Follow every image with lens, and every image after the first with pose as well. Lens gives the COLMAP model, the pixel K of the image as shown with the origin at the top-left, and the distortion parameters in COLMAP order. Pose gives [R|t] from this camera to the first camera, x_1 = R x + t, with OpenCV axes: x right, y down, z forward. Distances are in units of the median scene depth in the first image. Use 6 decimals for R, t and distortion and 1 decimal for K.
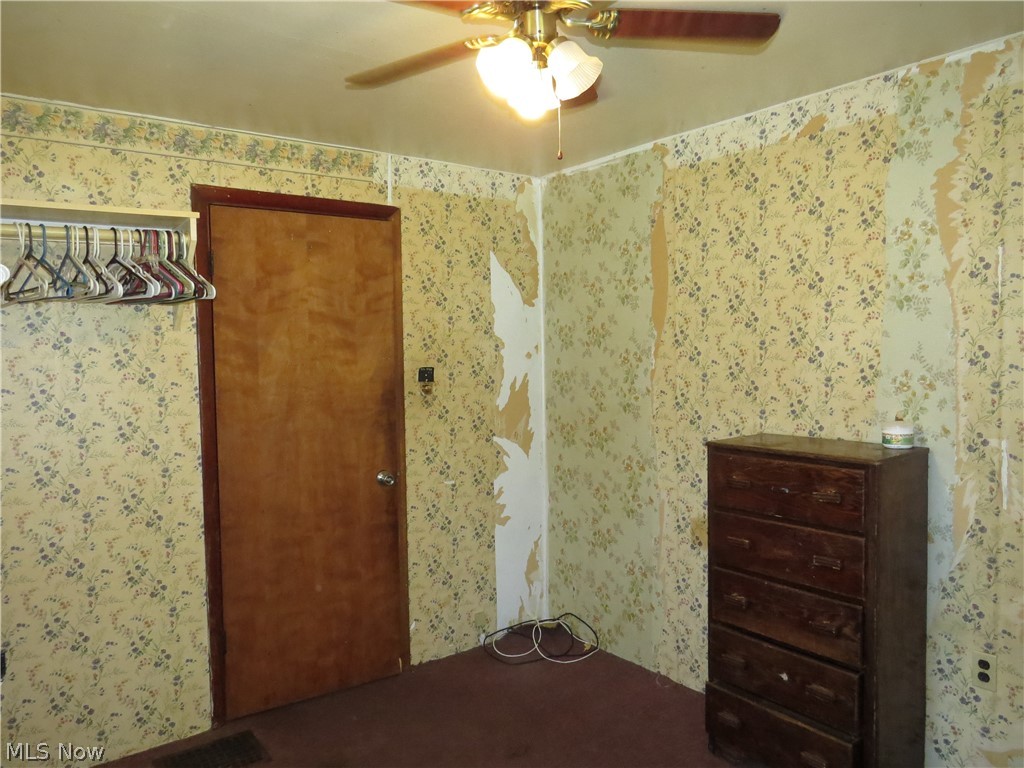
lens RADIAL K [[731.2, 0, 511.8], [0, 731.2, 383.5], [0, 0, 1]] dist [-0.008972, -0.003743]
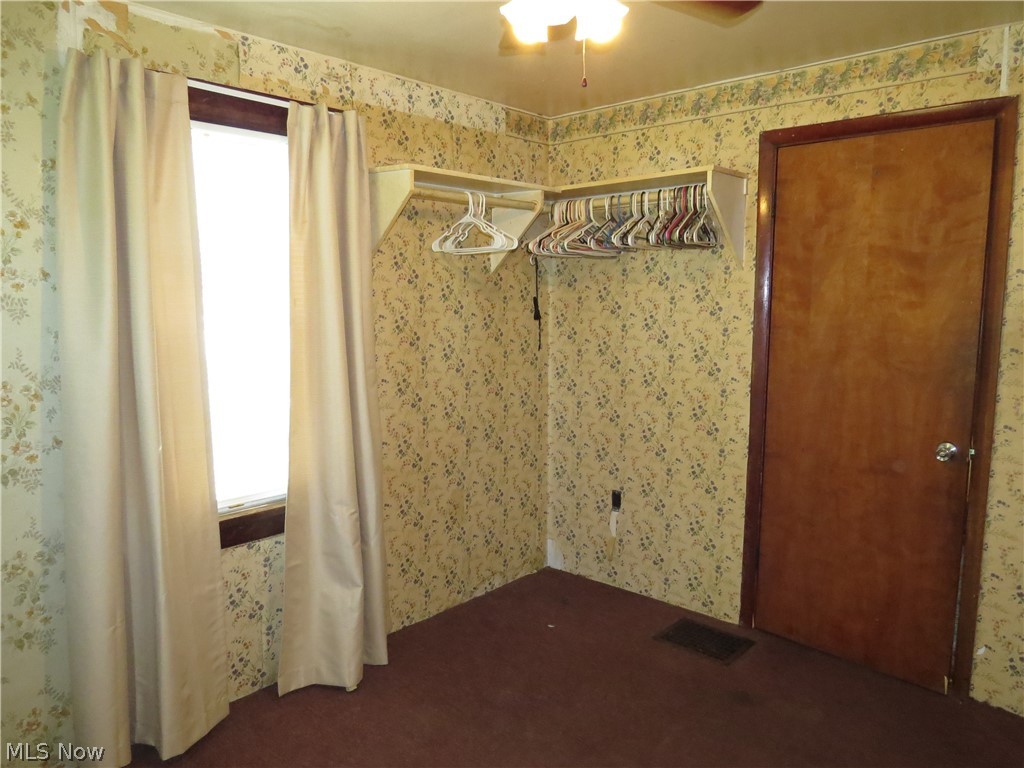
lens RADIAL K [[731.2, 0, 510.9], [0, 731.2, 383.2], [0, 0, 1]] dist [-0.008972, -0.003743]
pose [[0.185242, 0.142705, -0.972276, 0.554929], [-0.051396, 0.989452, 0.135434, -0.031699], [0.981348, 0.024883, 0.190622, 0.413812]]
